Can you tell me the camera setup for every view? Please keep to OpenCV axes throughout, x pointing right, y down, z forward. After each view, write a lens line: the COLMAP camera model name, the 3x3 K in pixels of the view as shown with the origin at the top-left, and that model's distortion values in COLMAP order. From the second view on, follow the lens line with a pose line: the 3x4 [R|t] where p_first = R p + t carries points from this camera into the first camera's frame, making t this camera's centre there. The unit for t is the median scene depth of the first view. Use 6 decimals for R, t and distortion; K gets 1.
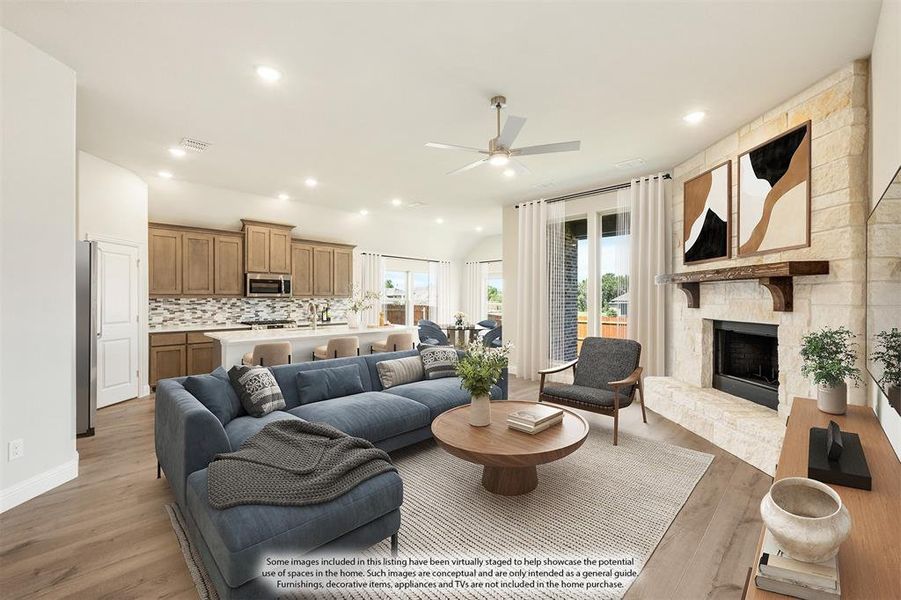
lens RADIAL K [[377.8, 0, 454.0], [0, 377.8, 297.8], [0, 0, 1]] dist [-0.000330, -0.000130]
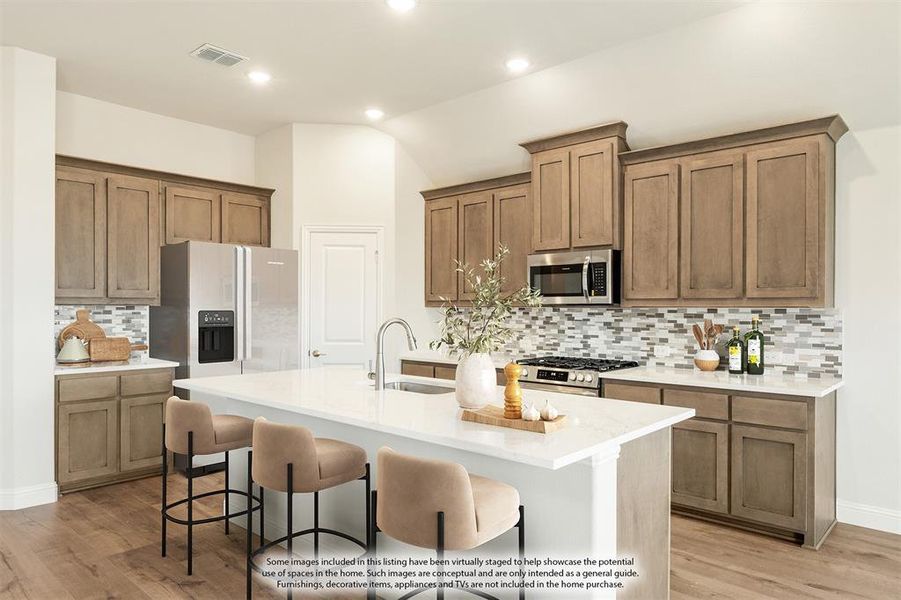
lens RADIAL K [[588.6, 0, 460.0], [0, 588.6, 303.6], [0, 0, 1]] dist [-0.002408, 0.002109]
pose [[0.051249, -0.008561, -0.998649, 0.188230], [-0.002687, 0.999958, -0.008710, 0.003011], [0.998682, 0.003130, 0.051224, 0.870400]]
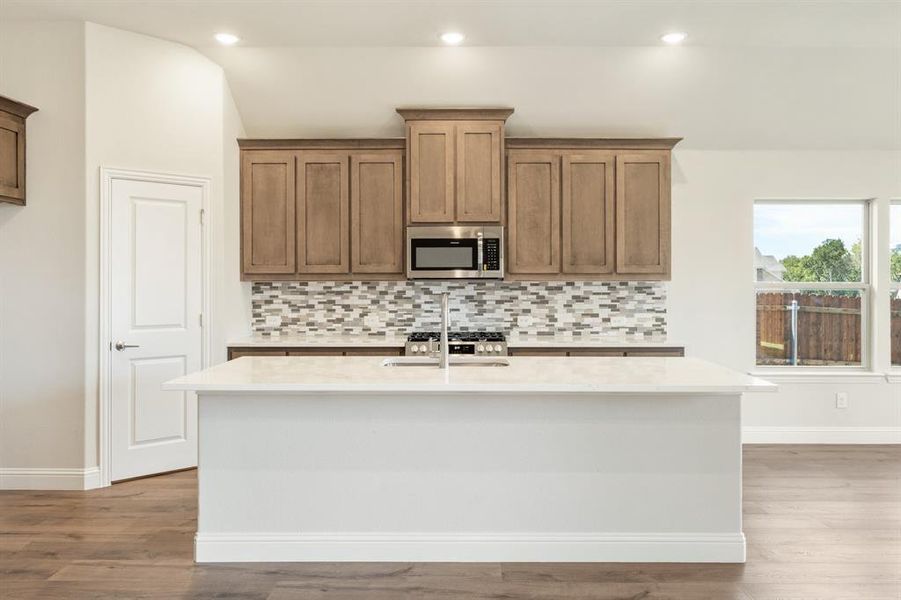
lens RADIAL K [[723.1, 0, 455.1], [0, 723.1, 275.6], [0, 0, 1]] dist [-0.012312, -0.002679]
pose [[0.696114, -0.006726, -0.717900, 0.115658], [0.001457, 0.999967, -0.007956, 0.001178], [0.717930, 0.004493, 0.696101, 0.433799]]
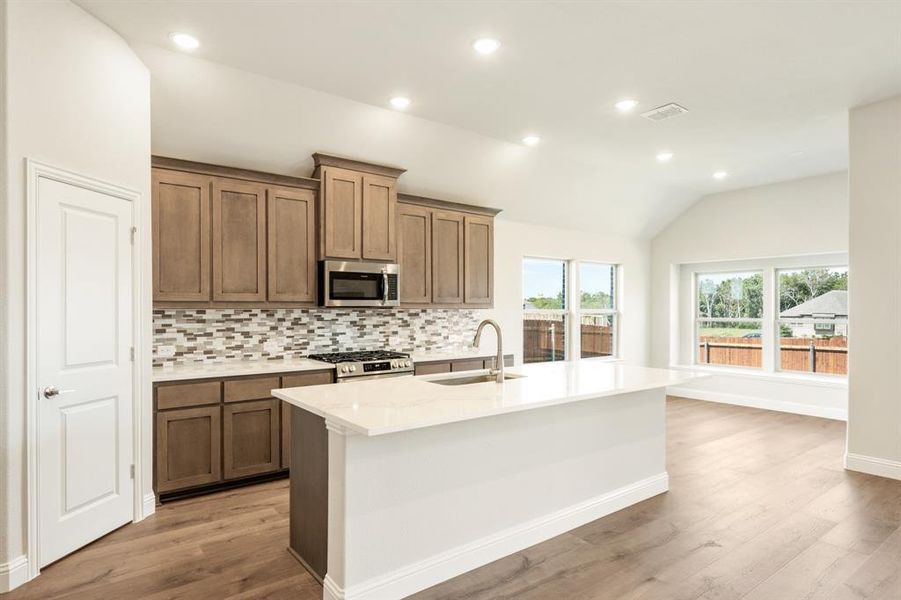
lens RADIAL K [[508.3, 0, 441.9], [0, 508.3, 308.1], [0, 0, 1]] dist [-0.011391, 0.000719]
pose [[0.989657, -0.002136, -0.143435, -0.292458], [0.002104, 0.999998, -0.000378, 0.000126], [0.143435, 0.000072, 0.989660, 0.345695]]
